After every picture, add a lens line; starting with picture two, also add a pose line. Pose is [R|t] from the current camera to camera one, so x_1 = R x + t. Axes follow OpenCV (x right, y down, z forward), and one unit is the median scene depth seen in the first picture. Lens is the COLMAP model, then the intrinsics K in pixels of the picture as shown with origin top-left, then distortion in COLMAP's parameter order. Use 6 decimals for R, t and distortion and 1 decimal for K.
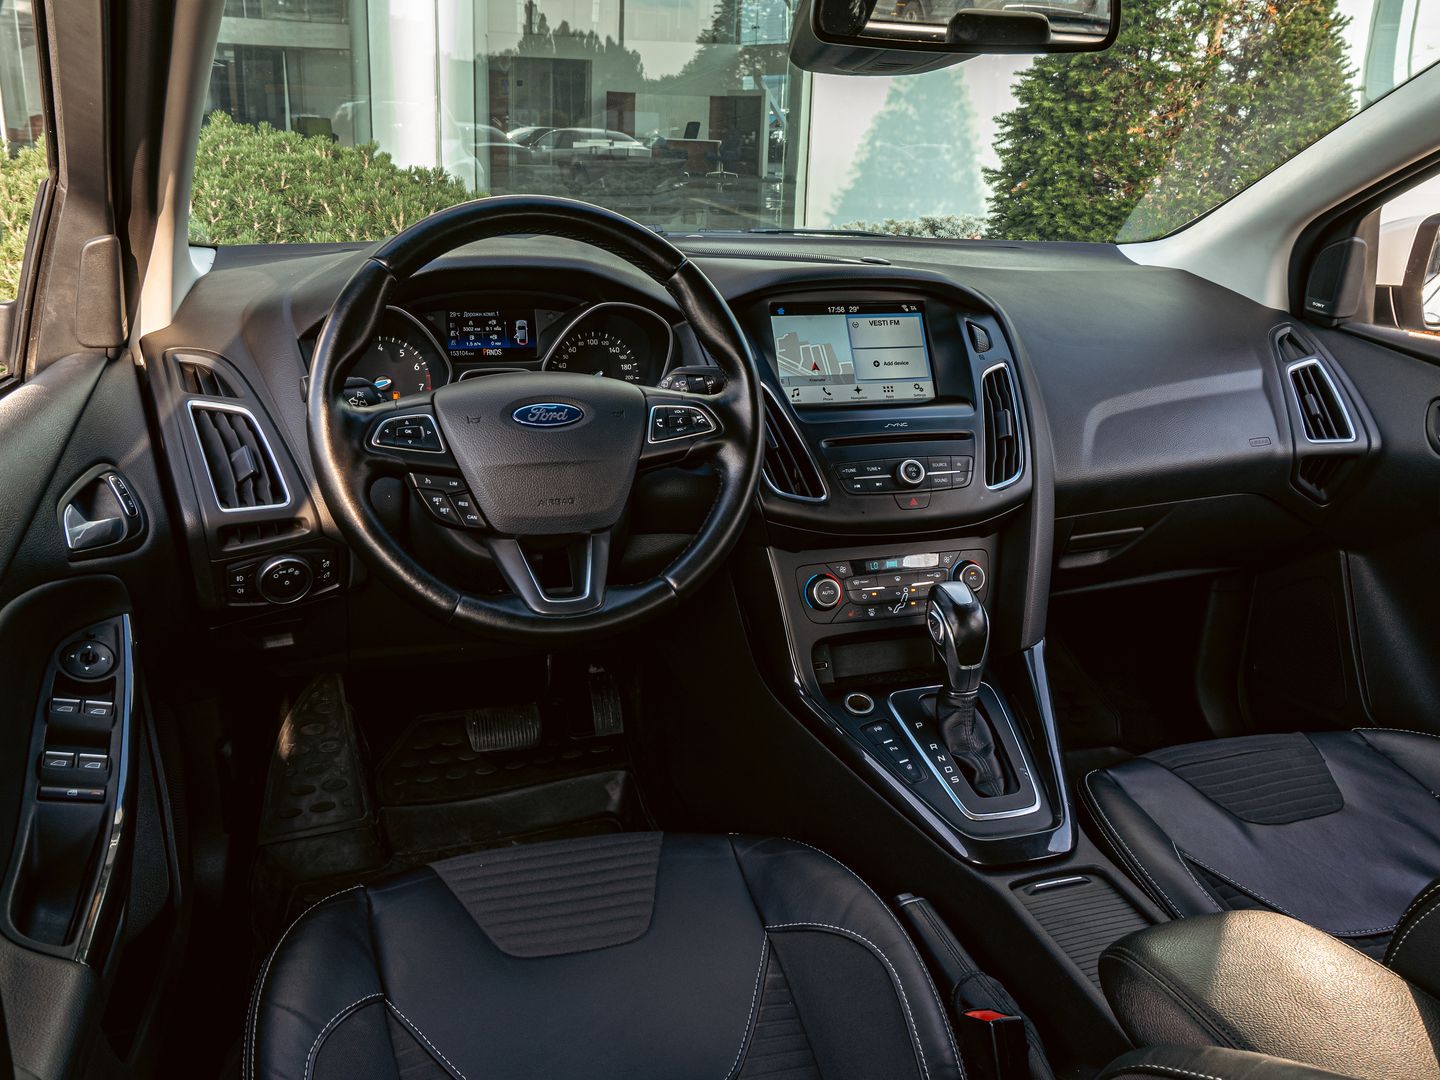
lens RADIAL K [[1287.6, 0, 720.0], [0, 1287.6, 540.0], [0, 0, 1]] dist [0.000234, -0.002298]
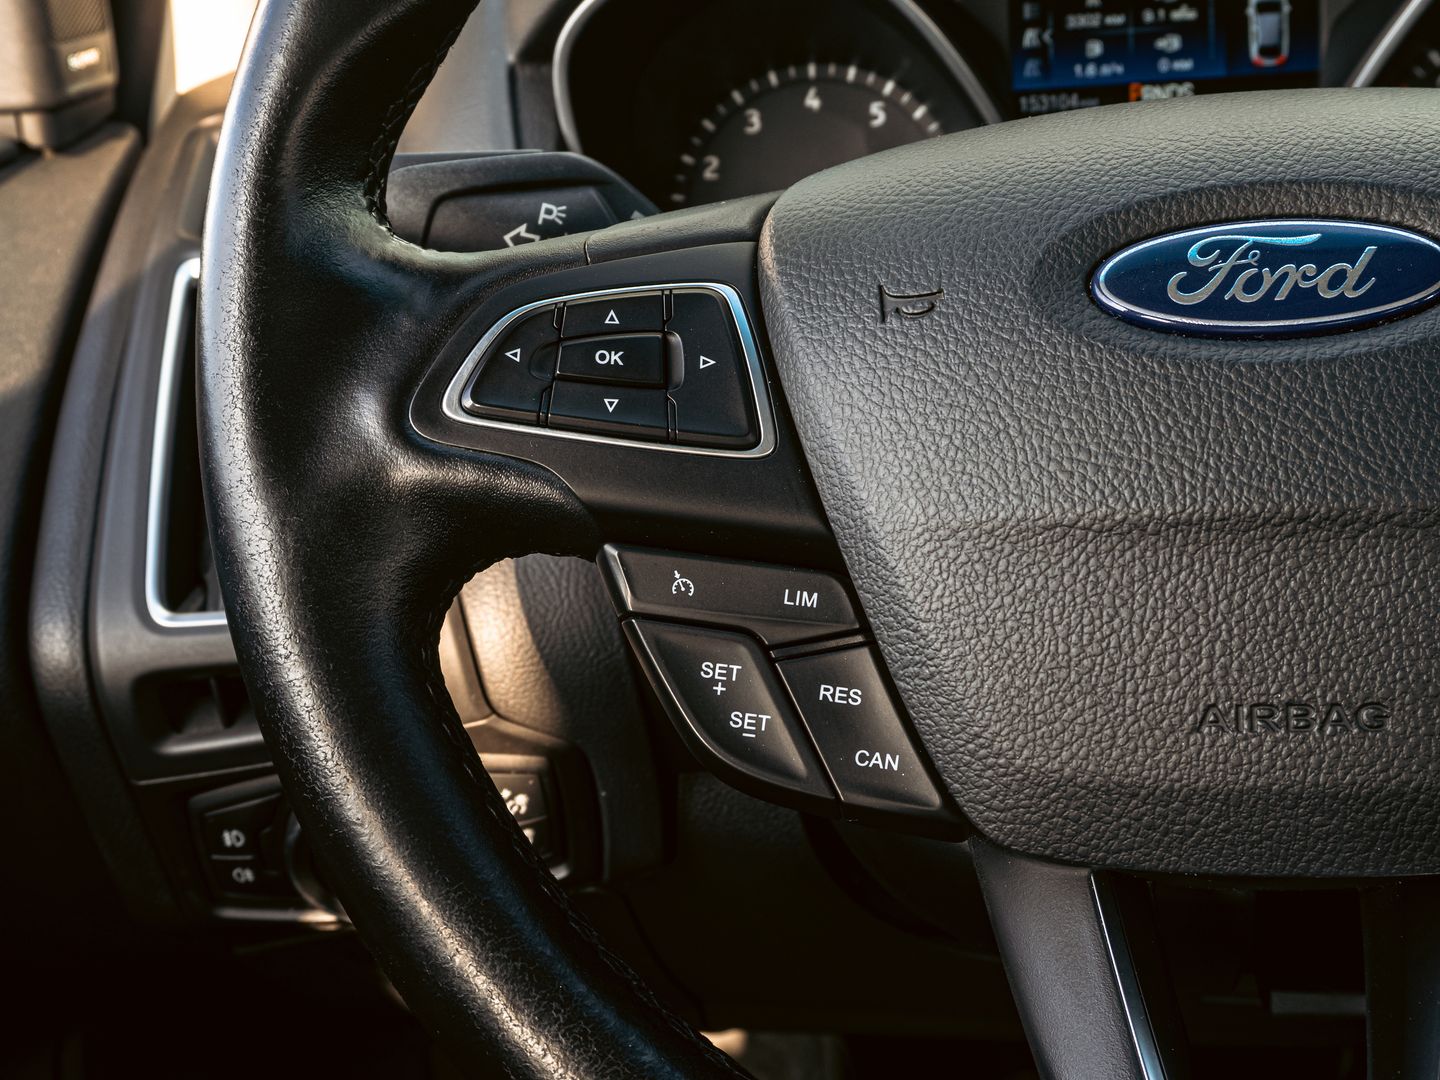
lens RADIAL K [[1974.8, 0, 720.0], [0, 1974.8, 540.0], [0, 0, 1]] dist [0.055137, 0.055514]
pose [[0.887649, 0.043570, -0.458454, -0.057027], [-0.042116, 0.999023, 0.013399, -0.048915], [0.458590, 0.007414, 0.888617, 0.593892]]
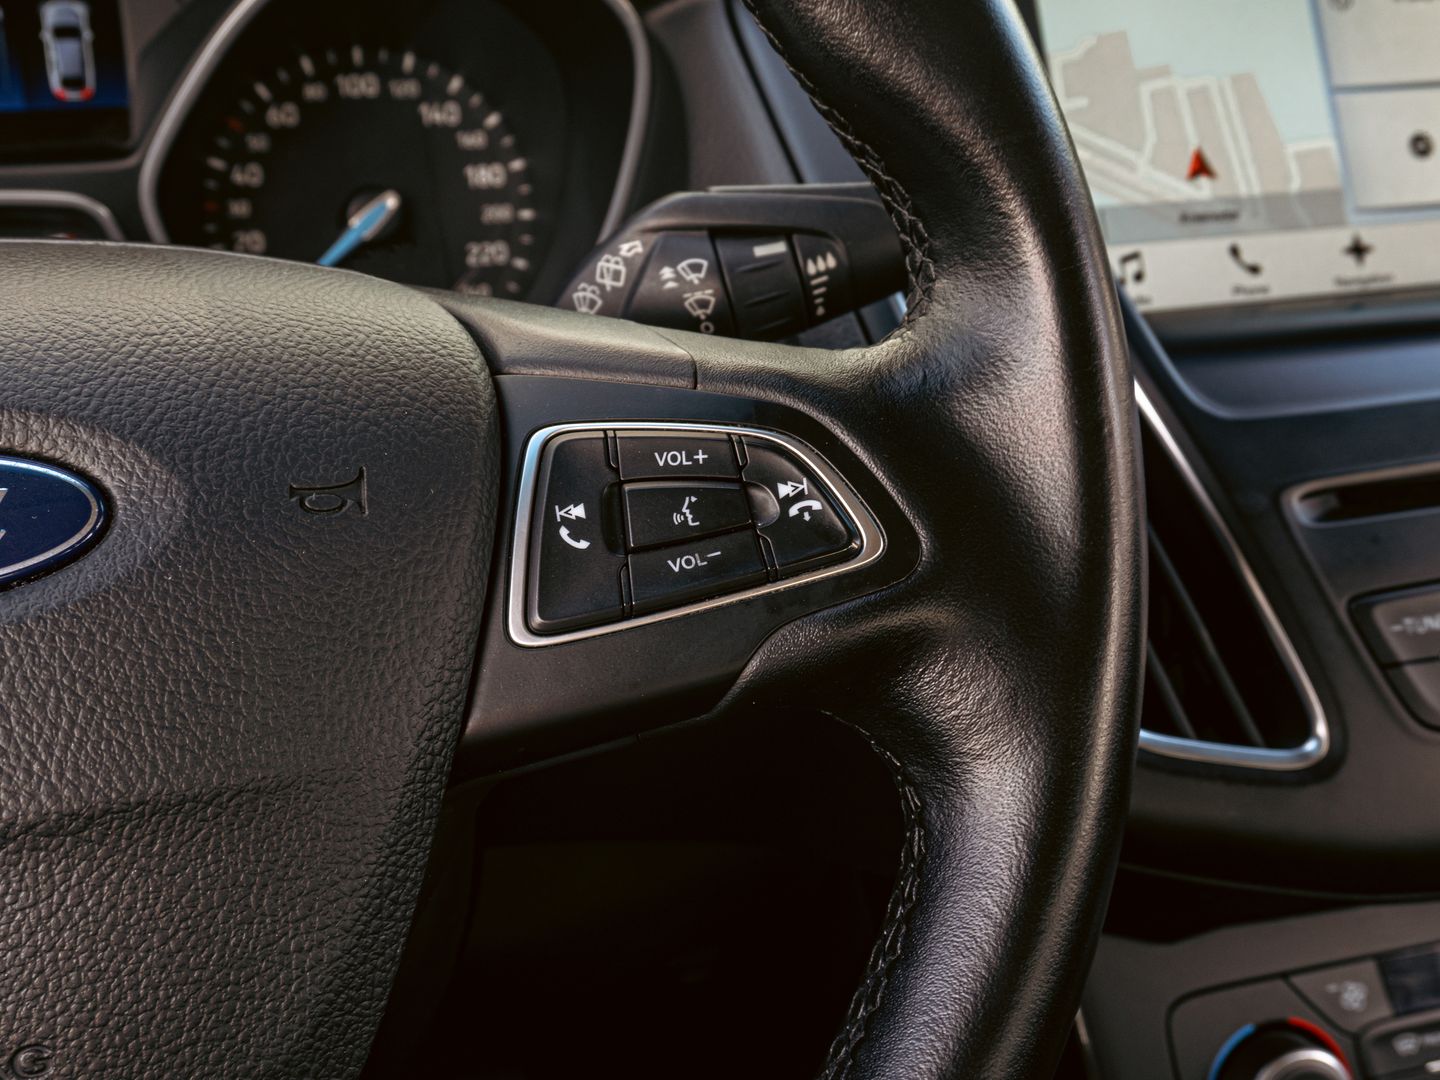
lens RADIAL K [[1974.8, 0, 720.0], [0, 1974.8, 540.0], [0, 0, 1]] dist [0.055137, 0.055514]
pose [[0.999785, -0.015989, -0.013180, -0.020295], [0.016864, 0.997463, 0.069165, -0.096553], [0.012041, -0.069373, 0.997518, 0.649118]]
